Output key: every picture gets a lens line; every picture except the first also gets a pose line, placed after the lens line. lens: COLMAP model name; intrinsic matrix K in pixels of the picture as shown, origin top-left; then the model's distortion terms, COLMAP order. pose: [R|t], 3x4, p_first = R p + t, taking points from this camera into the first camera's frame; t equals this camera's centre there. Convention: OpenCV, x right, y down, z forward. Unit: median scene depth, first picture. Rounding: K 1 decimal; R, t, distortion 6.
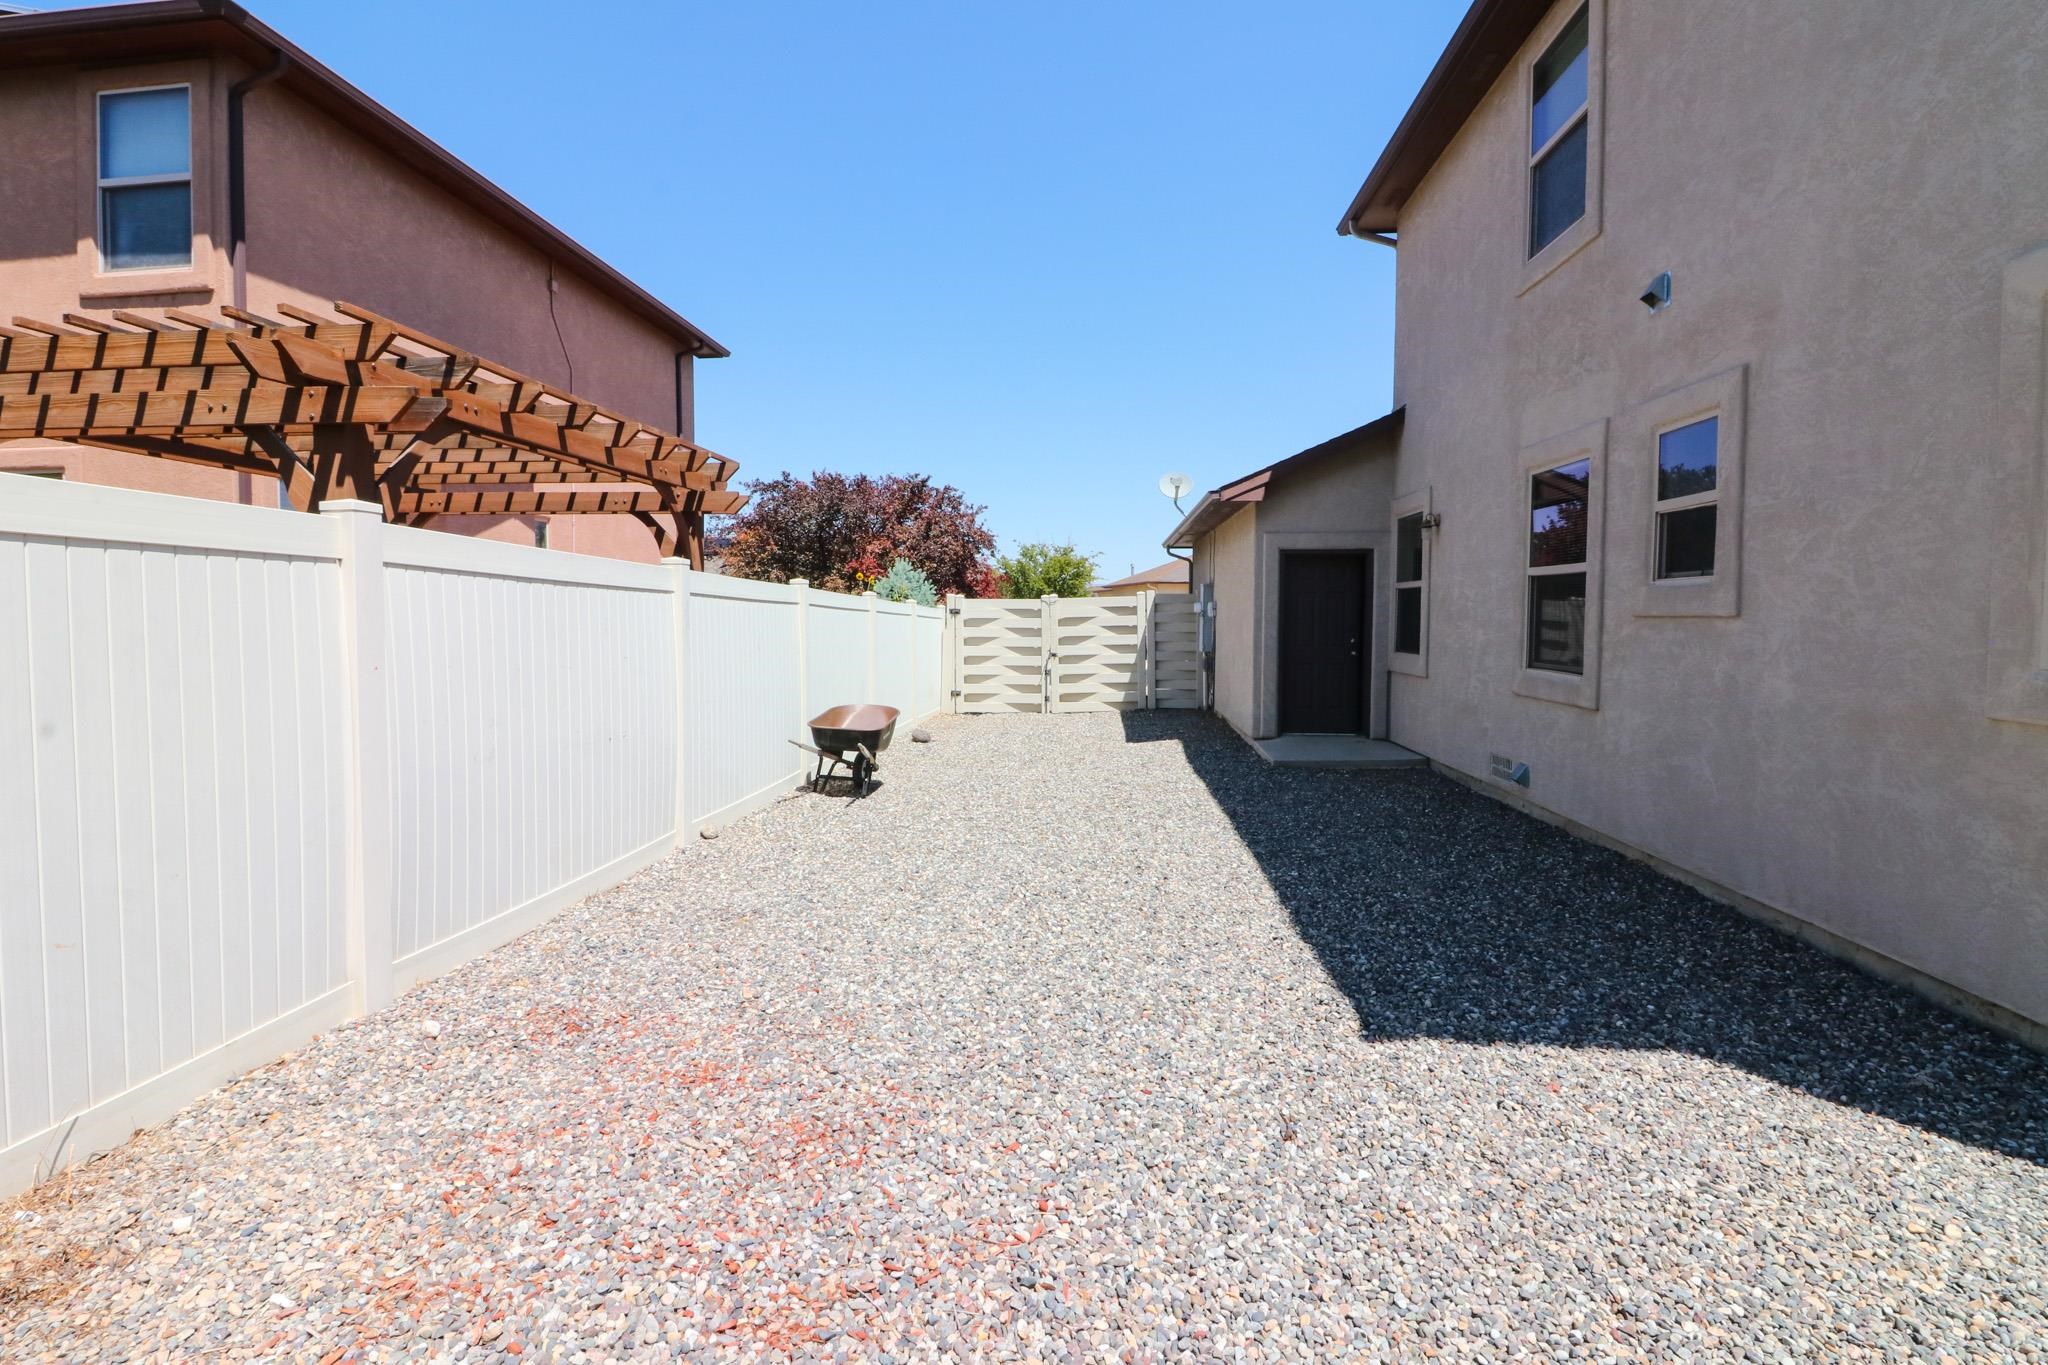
lens RADIAL K [[935.4, 0, 1015.7], [0, 935.4, 660.9], [0, 0, 1]] dist [0.003271, -0.015127]
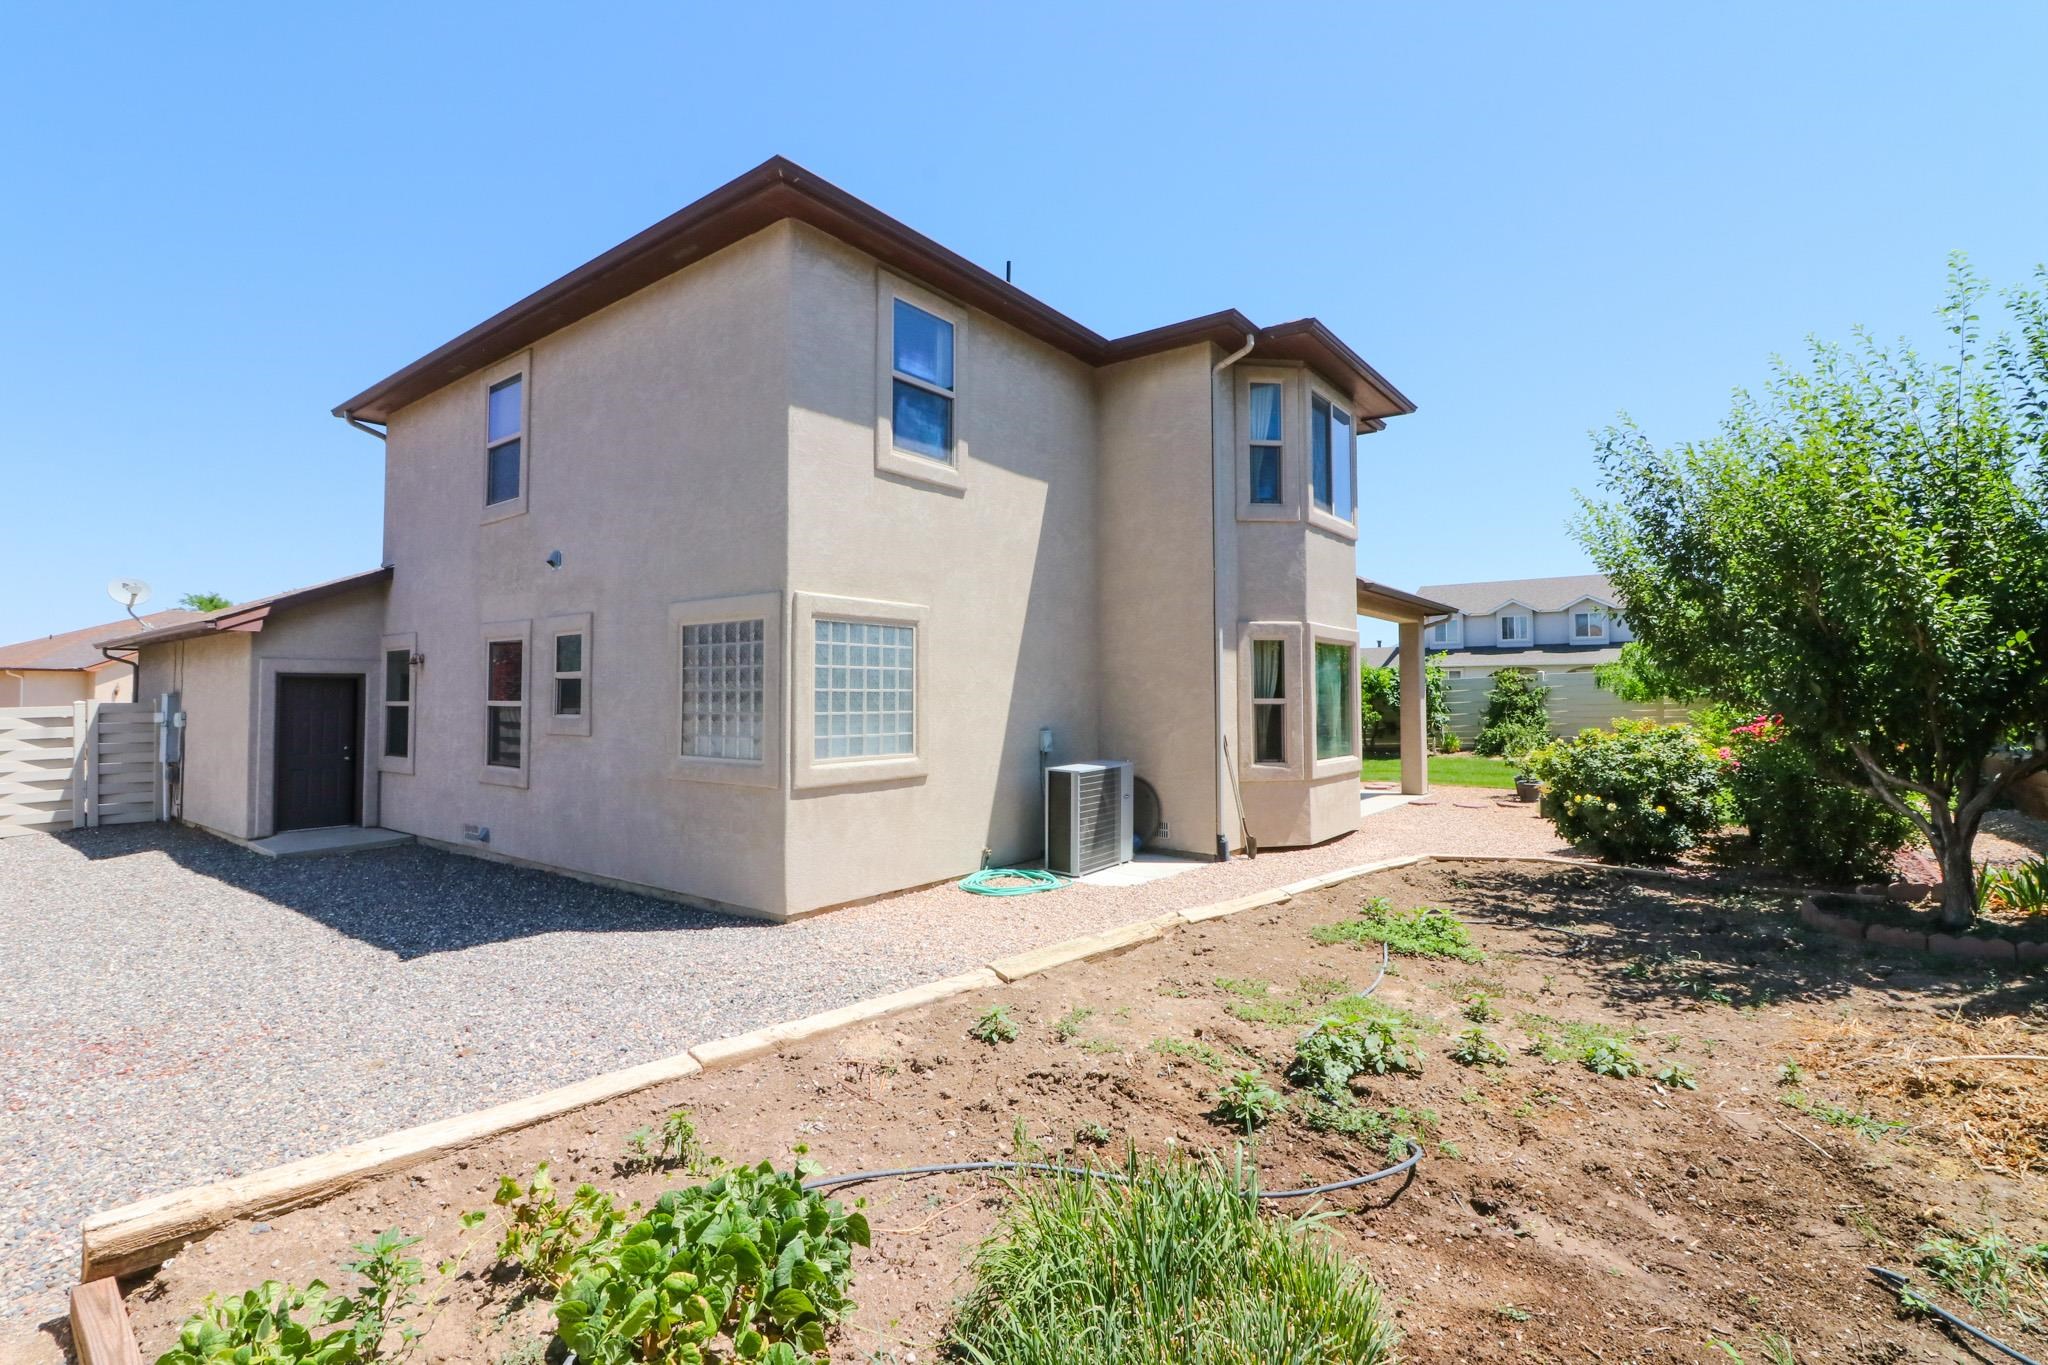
lens RADIAL K [[935.4, 0, 1015.7], [0, 935.4, 660.9], [0, 0, 1]] dist [0.003271, -0.015127]
pose [[0.537201, 0.028500, 0.842973, -0.255197], [0.046249, 0.996930, -0.063178, -0.022721], [-0.842186, 0.072926, 0.534233, -0.501794]]
